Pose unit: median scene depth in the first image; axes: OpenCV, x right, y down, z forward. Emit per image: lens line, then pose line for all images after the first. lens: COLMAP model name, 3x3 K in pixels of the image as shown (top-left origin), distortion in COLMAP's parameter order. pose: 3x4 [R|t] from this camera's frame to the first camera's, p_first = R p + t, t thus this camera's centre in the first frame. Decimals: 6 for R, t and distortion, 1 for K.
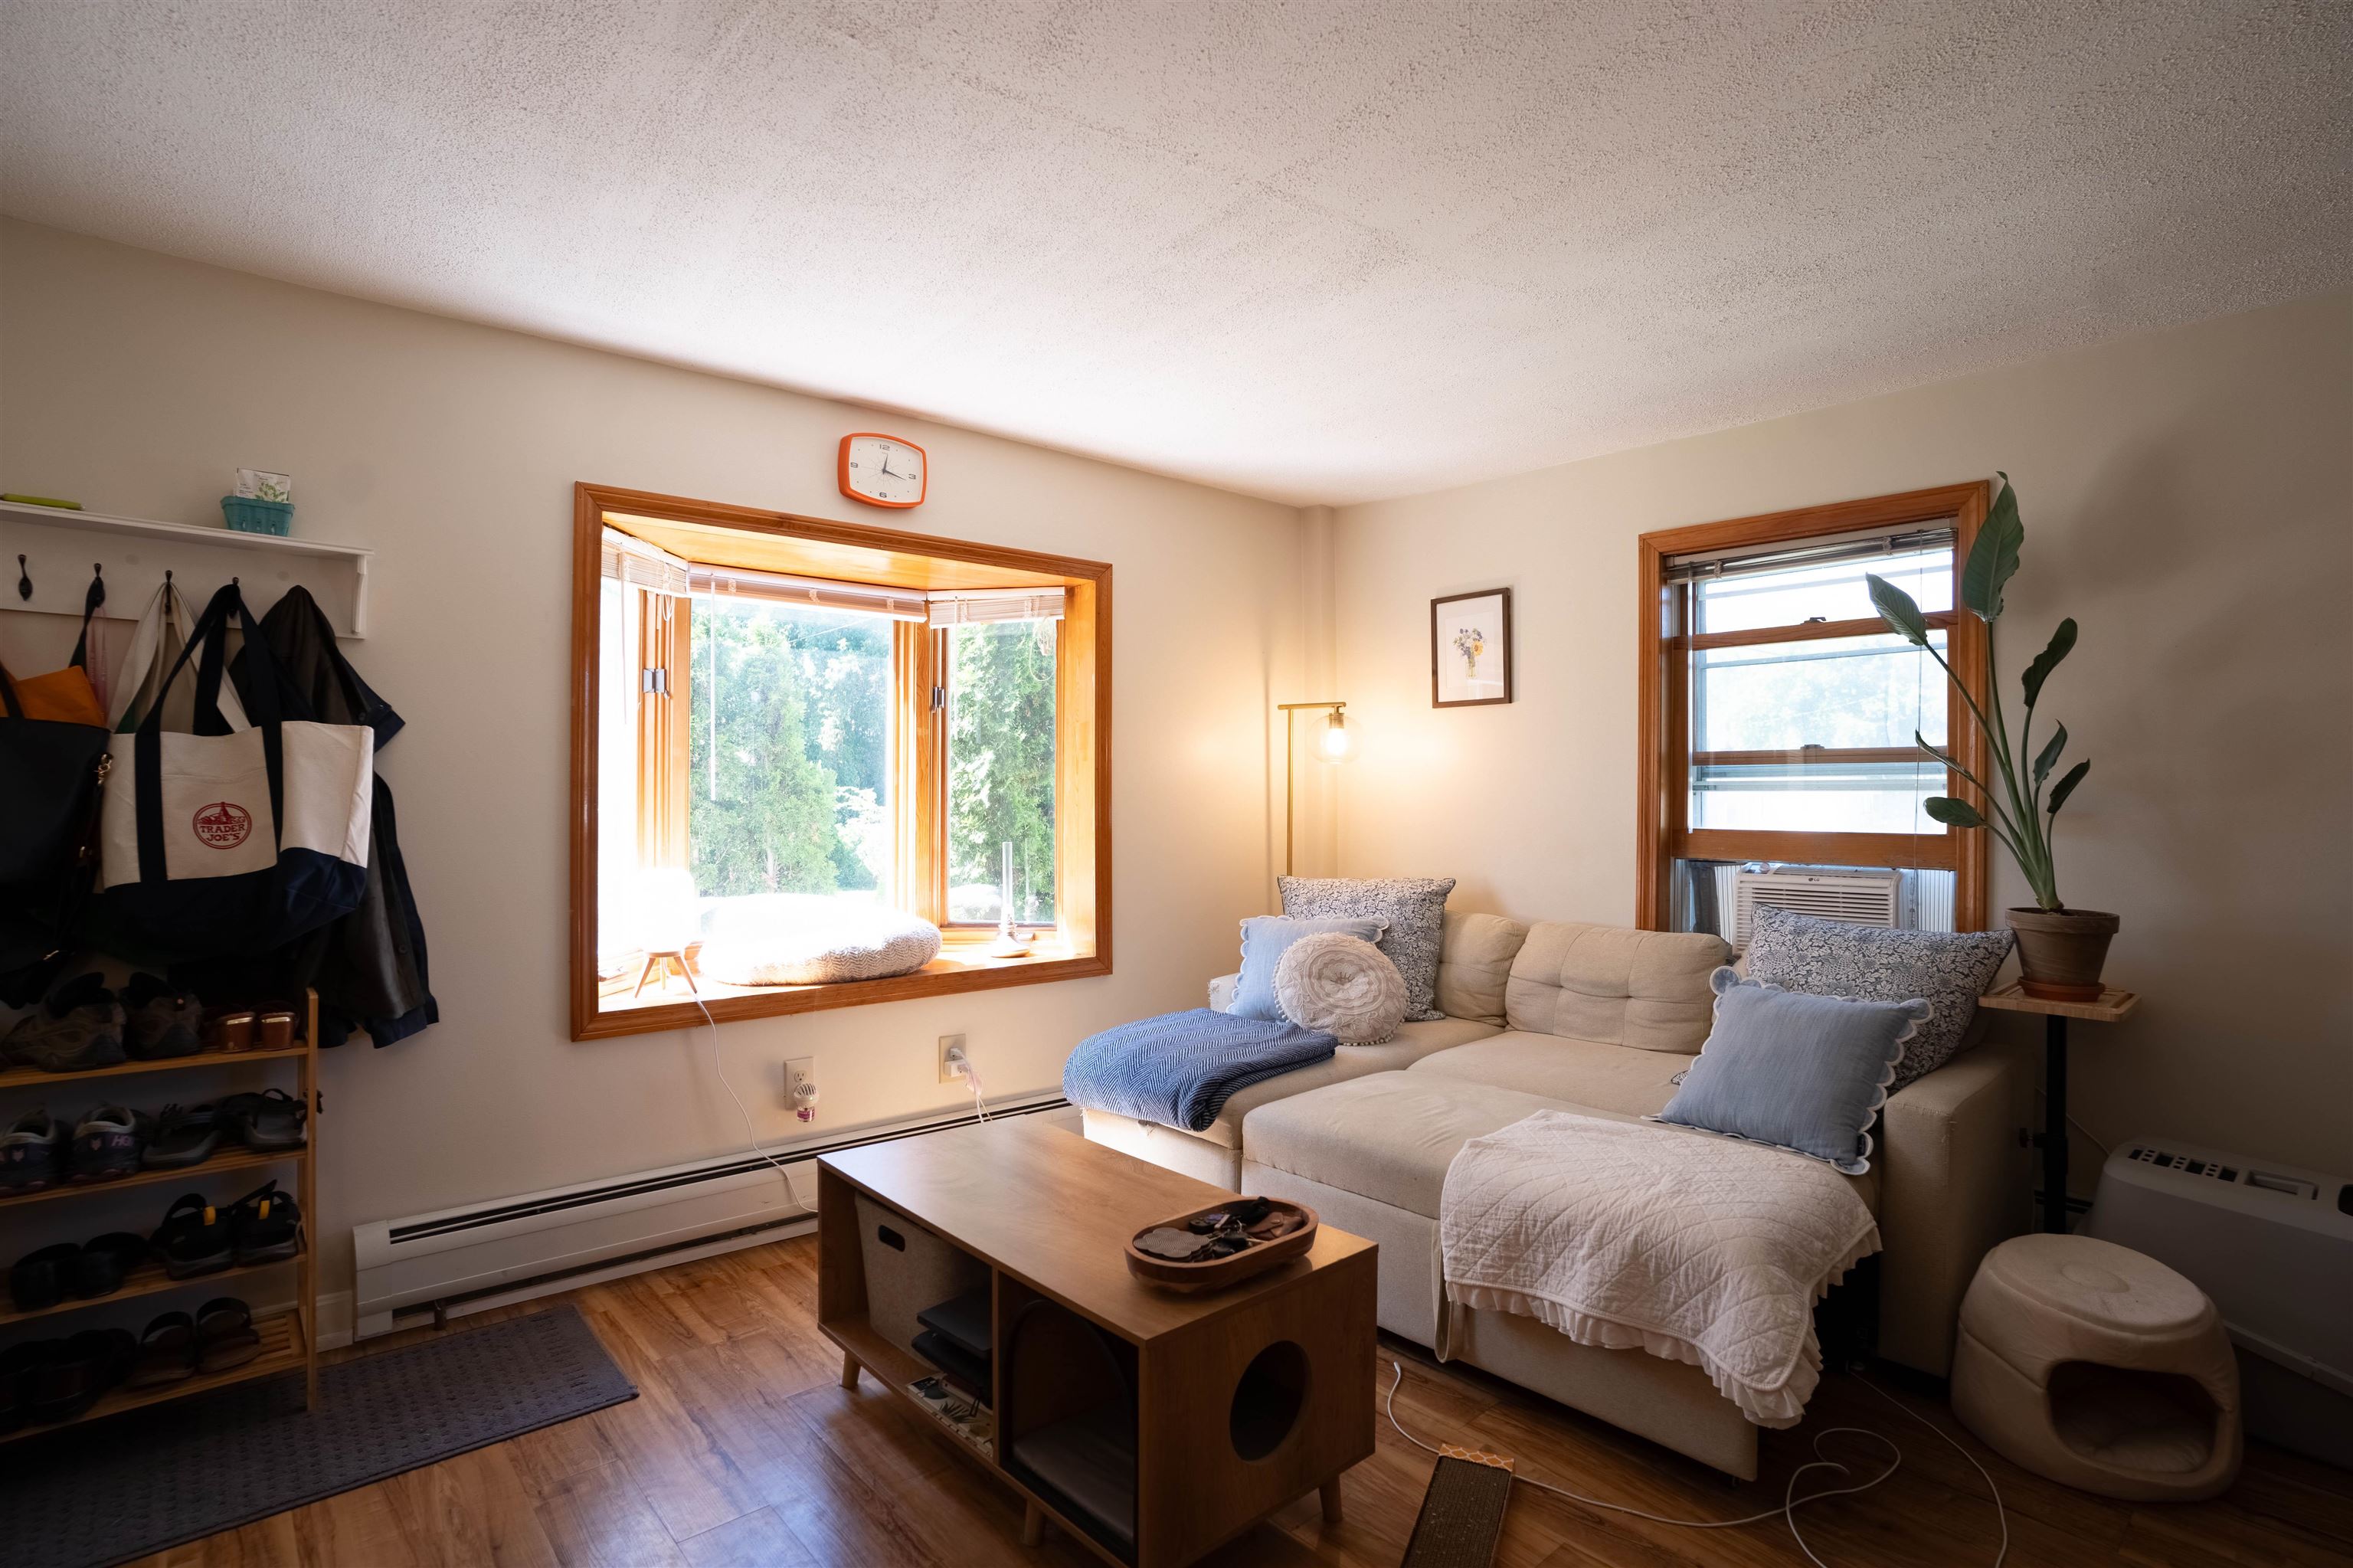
lens RADIAL K [[1147.8, 0, 1169.4], [0, 1147.8, 785.6], [0, 0, 1]] dist [-0.088959, 0.044878]
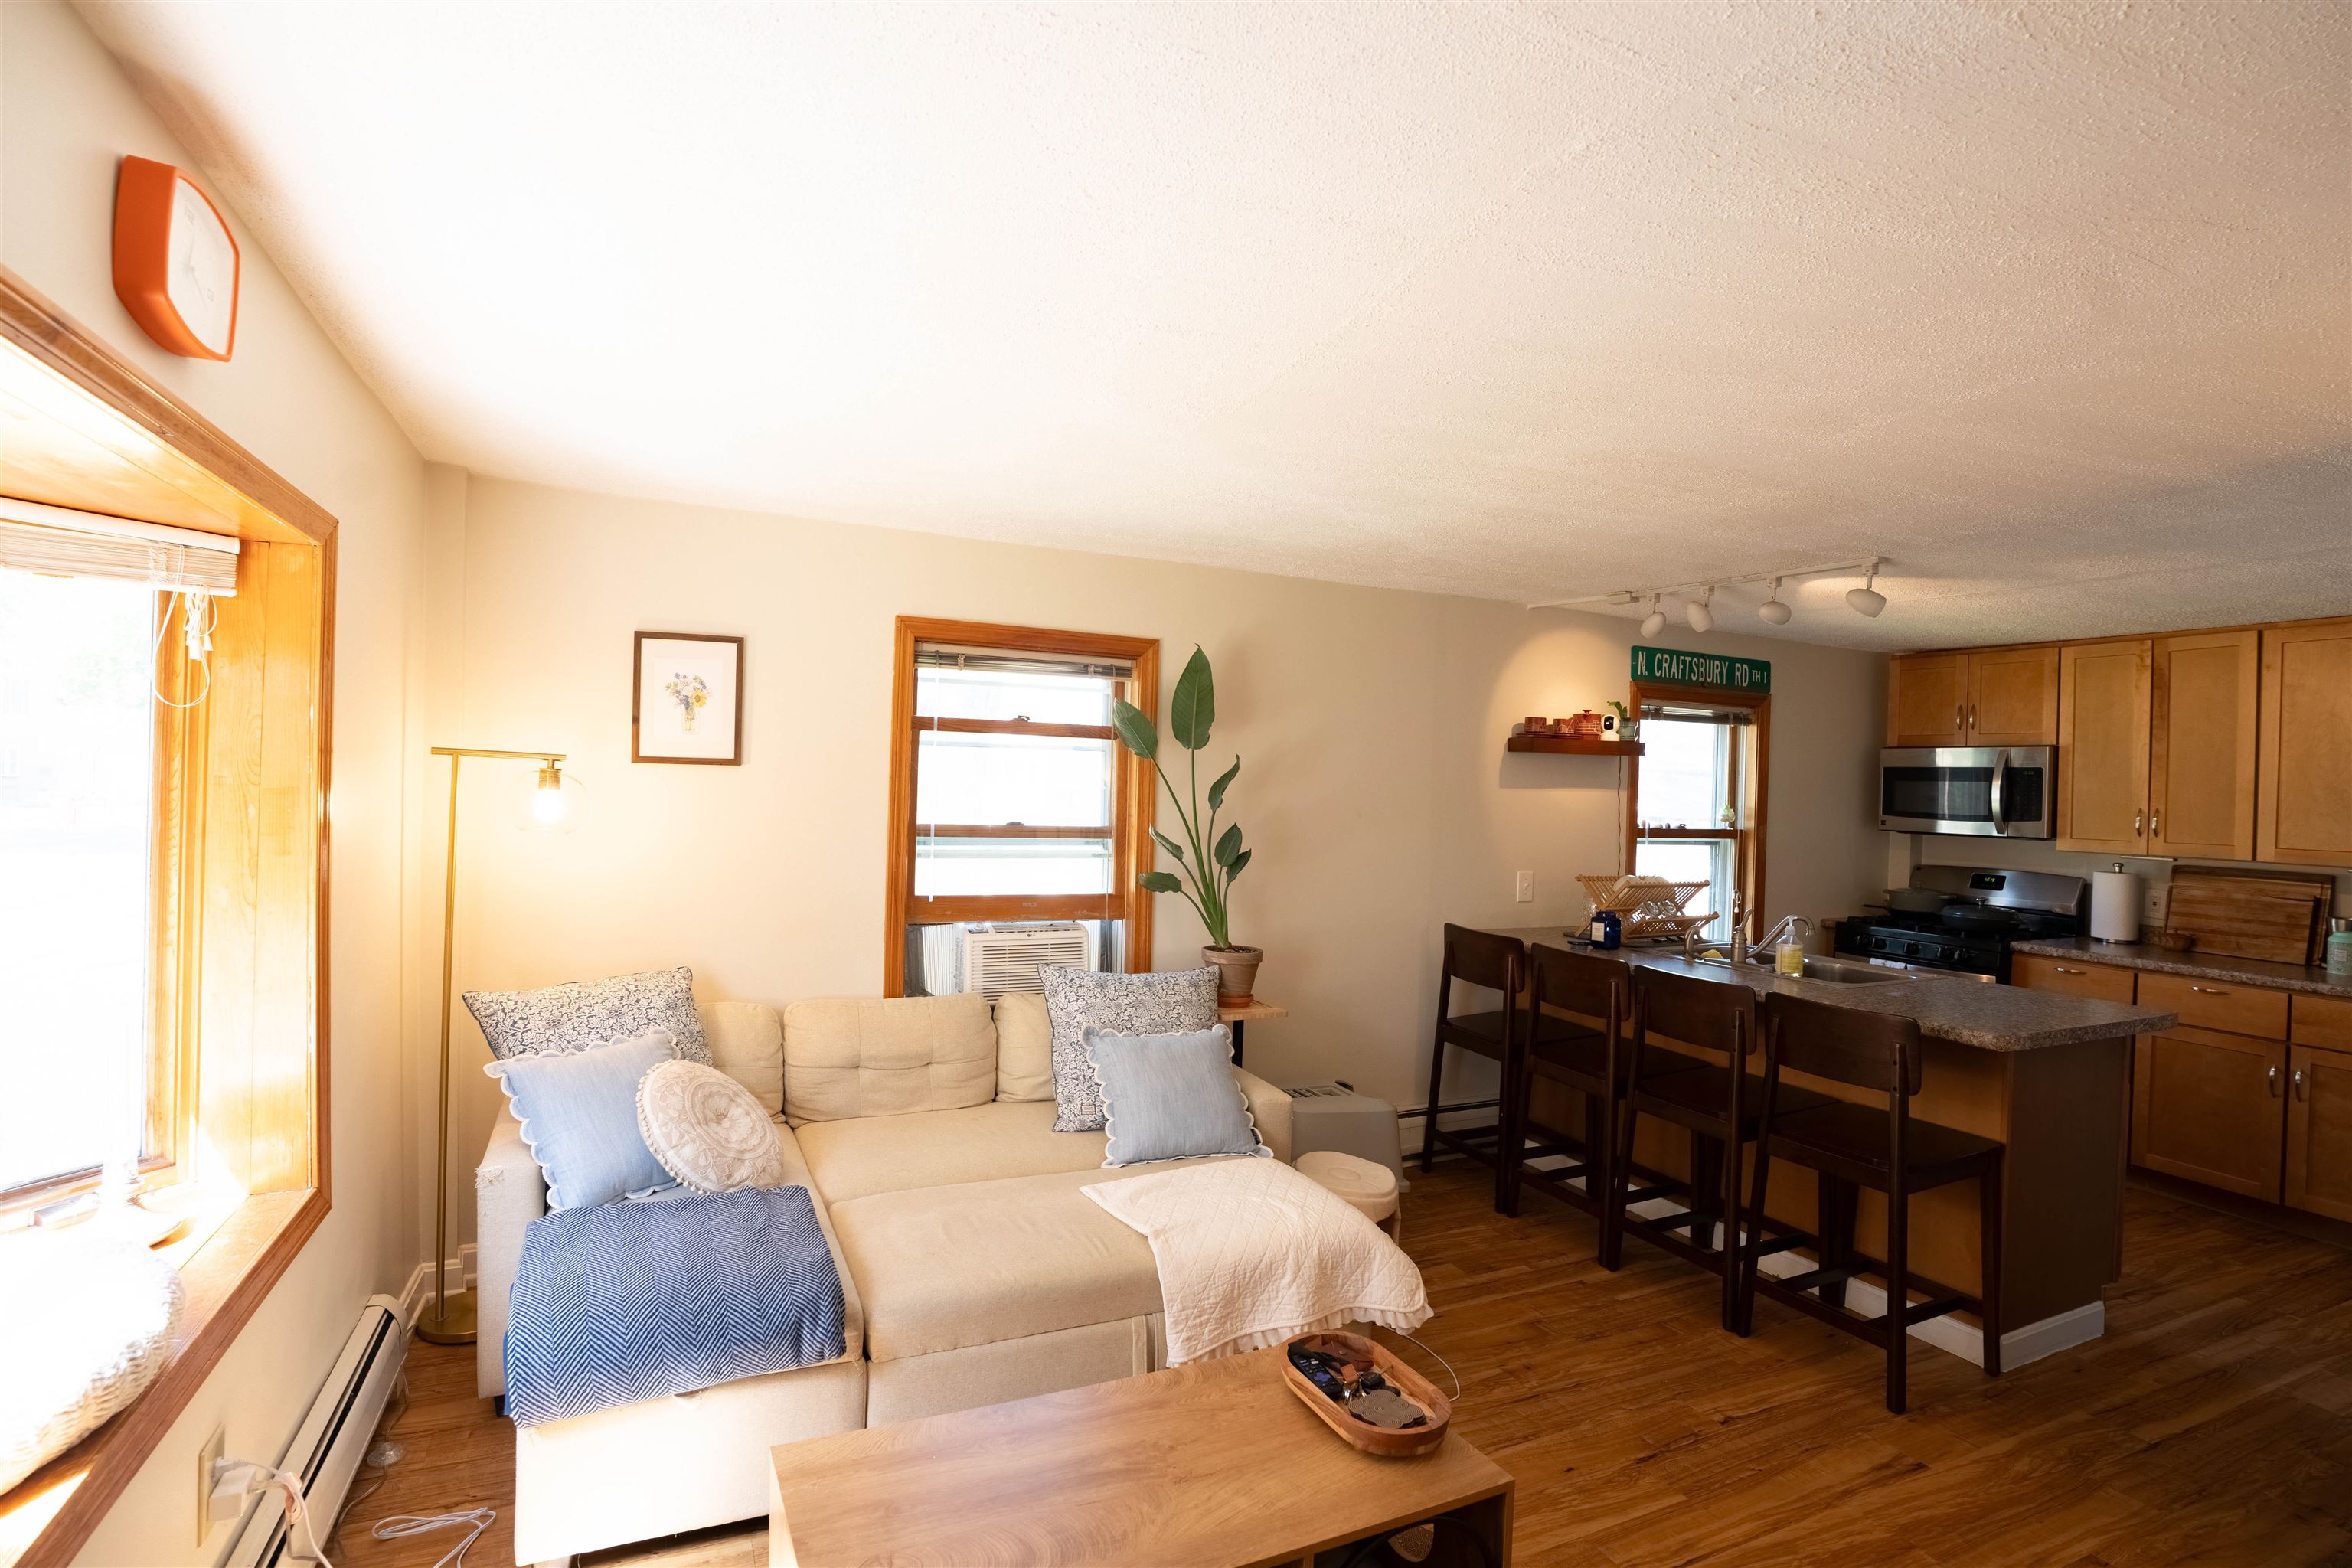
lens RADIAL K [[1155.8, 0, 1173.7], [0, 1155.8, 790.1], [0, 0, 1]] dist [-0.066977, 0.032685]
pose [[0.287841, 0.002067, 0.957676, -0.535565], [-0.037381, 0.999260, 0.009079, -0.083767], [-0.956948, -0.038413, 0.287706, 0.461066]]
